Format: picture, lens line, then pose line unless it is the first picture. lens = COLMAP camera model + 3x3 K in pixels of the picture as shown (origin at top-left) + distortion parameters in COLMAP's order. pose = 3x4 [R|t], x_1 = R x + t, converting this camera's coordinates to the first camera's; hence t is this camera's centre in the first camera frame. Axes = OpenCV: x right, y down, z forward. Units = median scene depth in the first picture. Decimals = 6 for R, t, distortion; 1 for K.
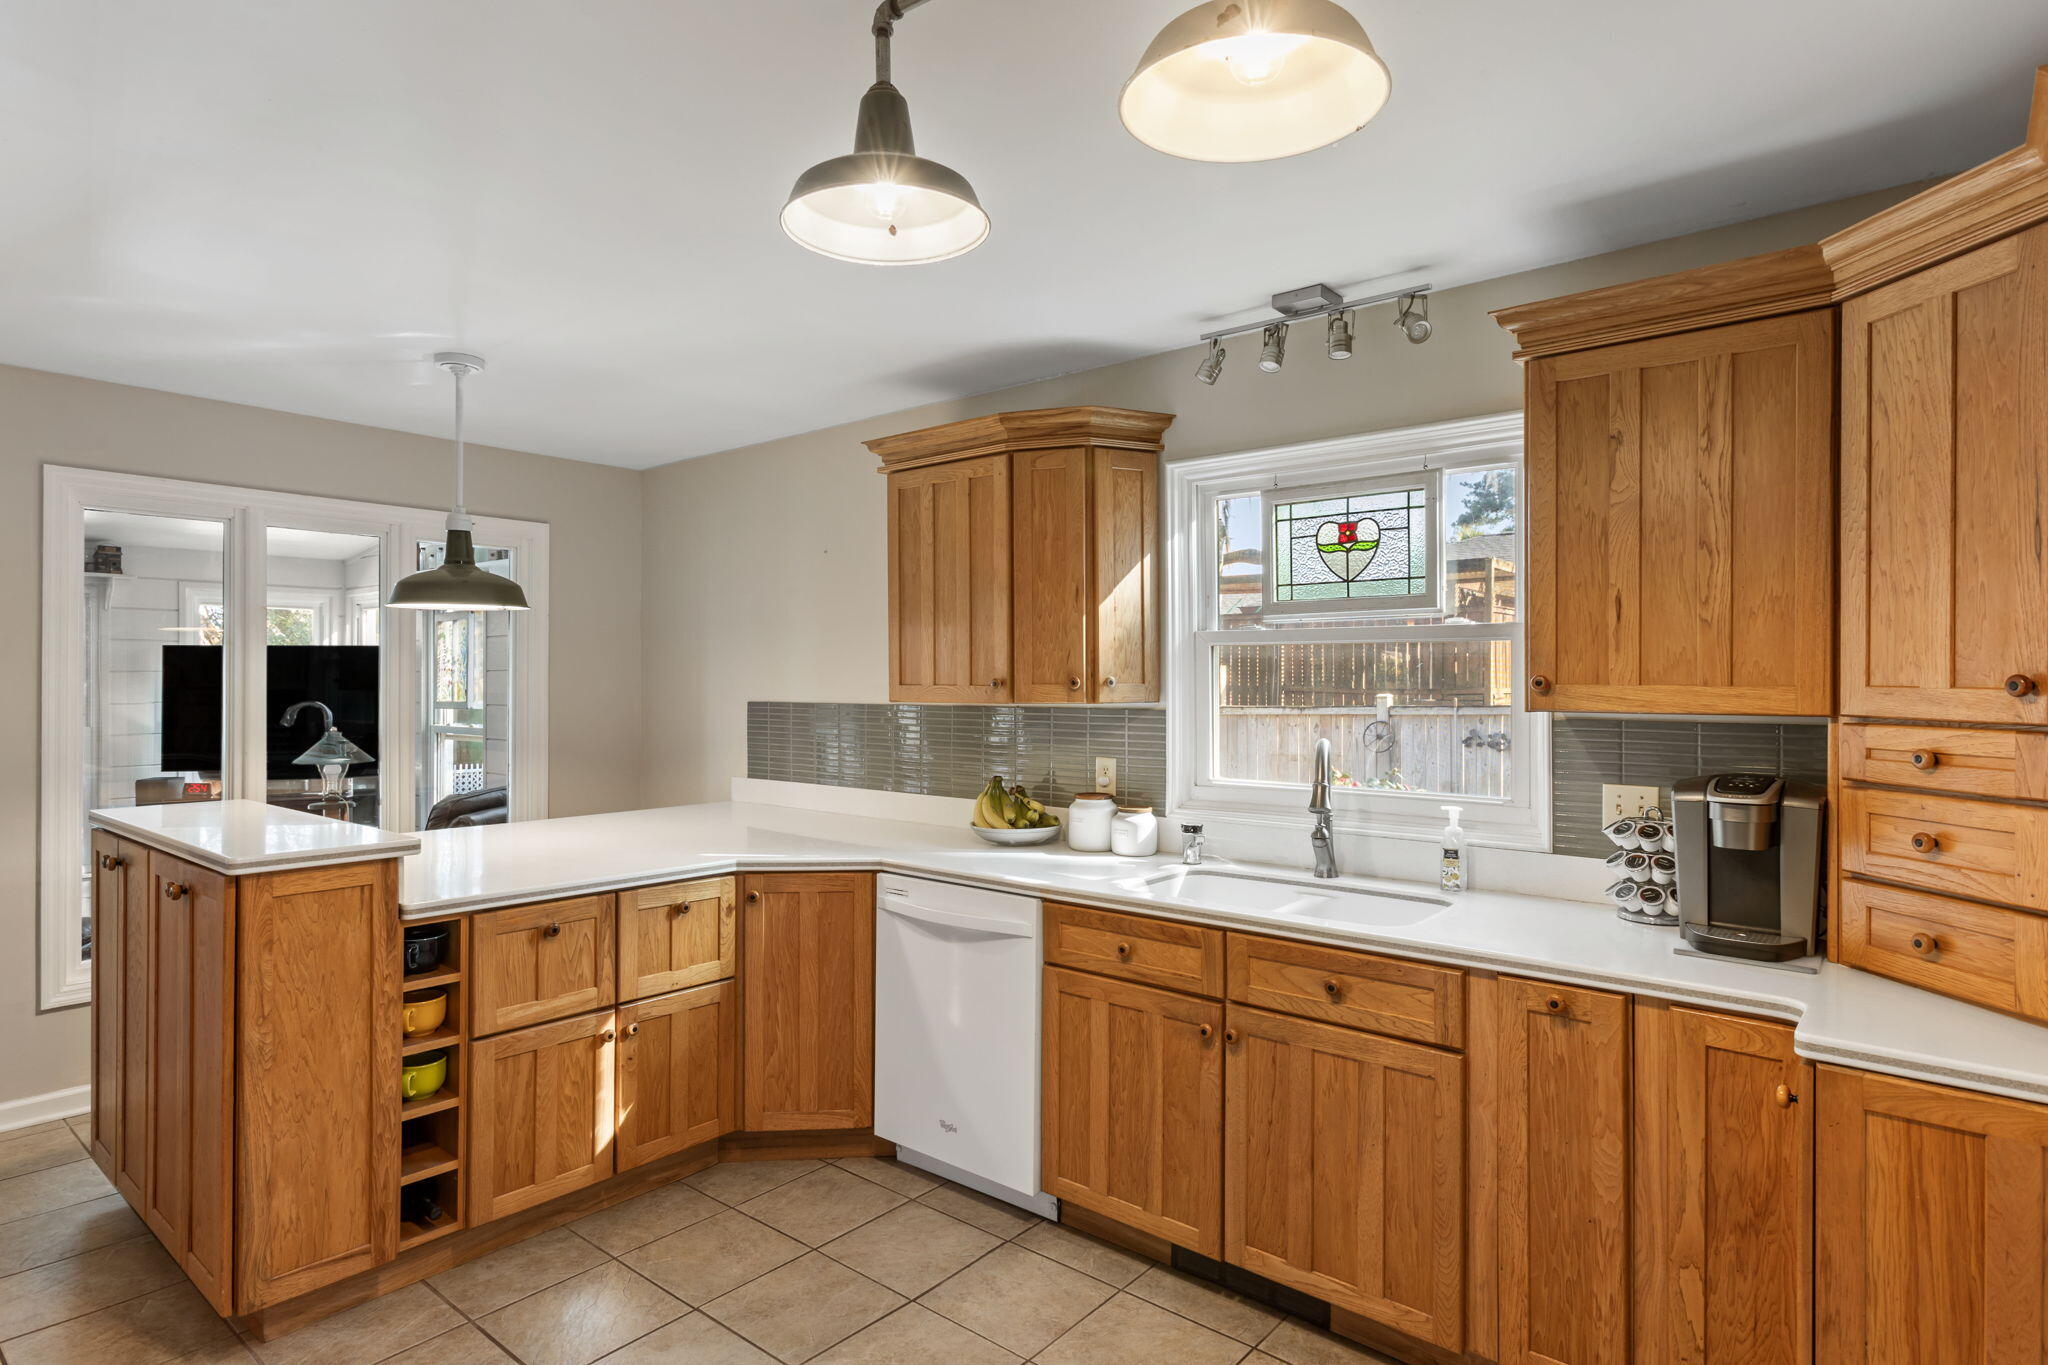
lens RADIAL K [[1116.1, 0, 1025.3], [0, 1116.1, 681.9], [0, 0, 1]] dist [0.001890, 0.004693]
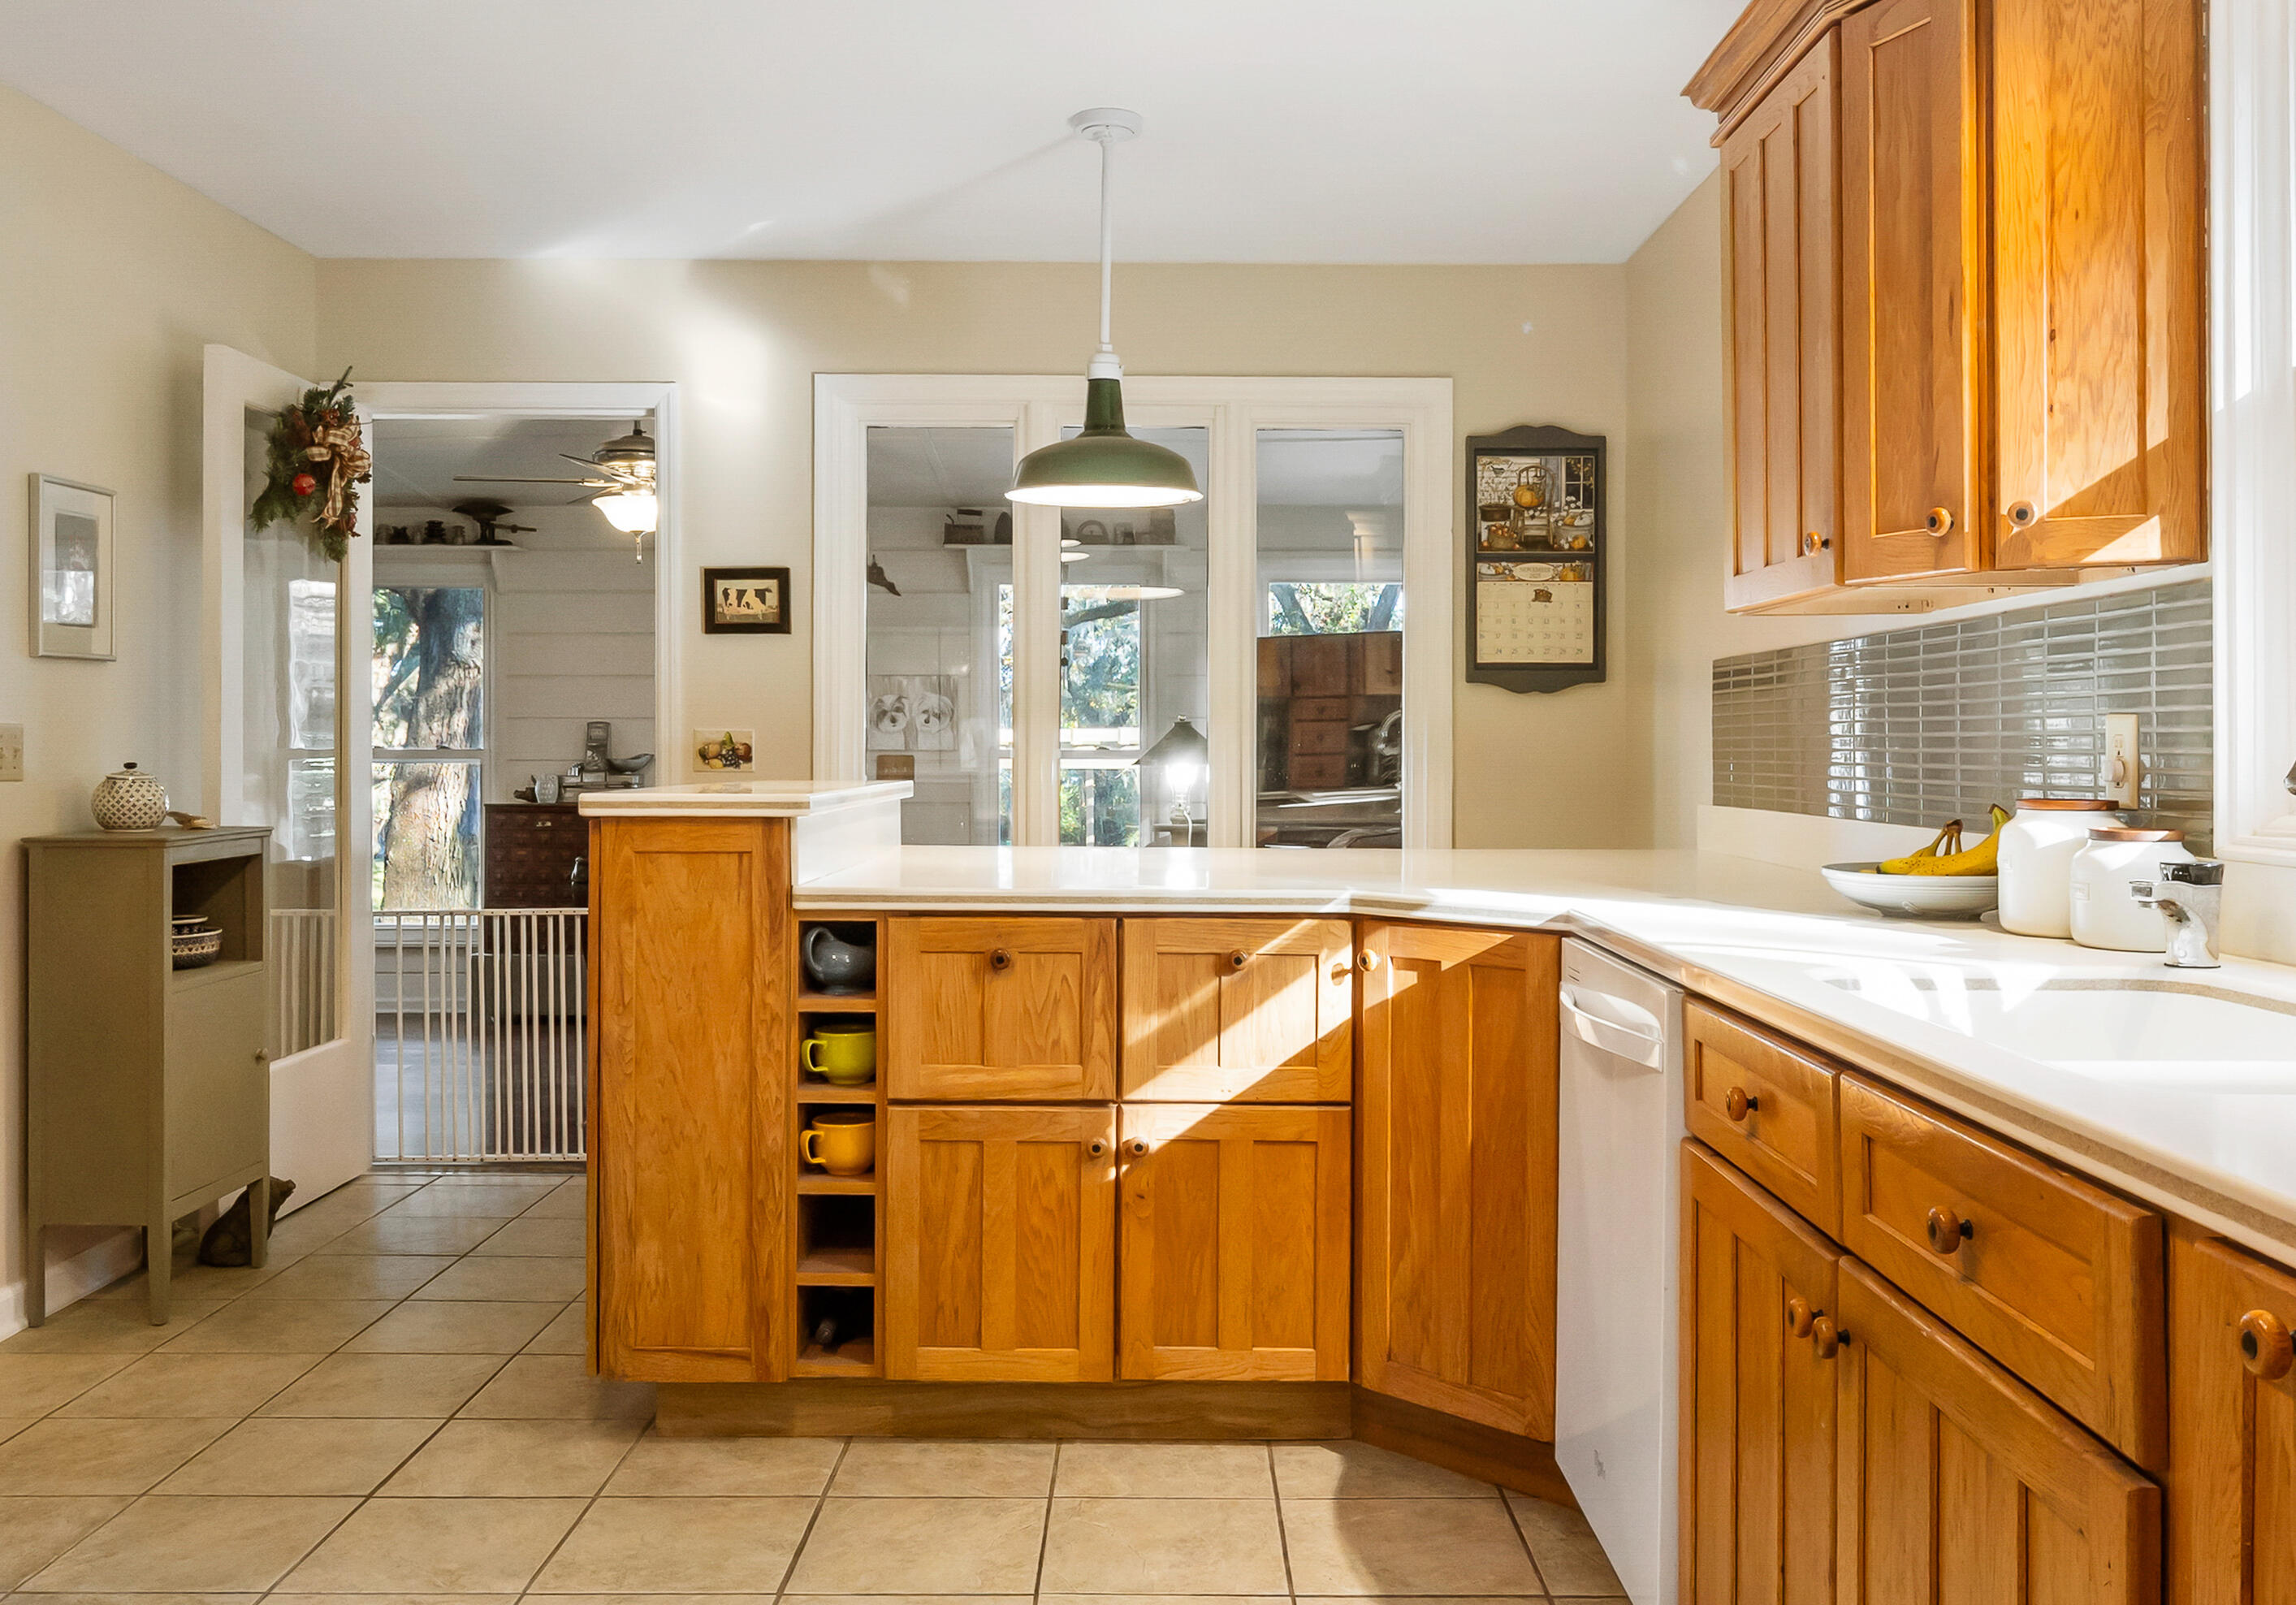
lens RADIAL K [[1985.8, 0, 1147.7], [0, 1985.8, 737.9], [0, 0, 1]] dist [-0.017811, -0.007593]
pose [[0.634232, -0.003757, -0.773134, 0.545520], [-0.002307, 0.999975, -0.006753, 0.110364], [0.773140, 0.006066, 0.634207, 0.367038]]
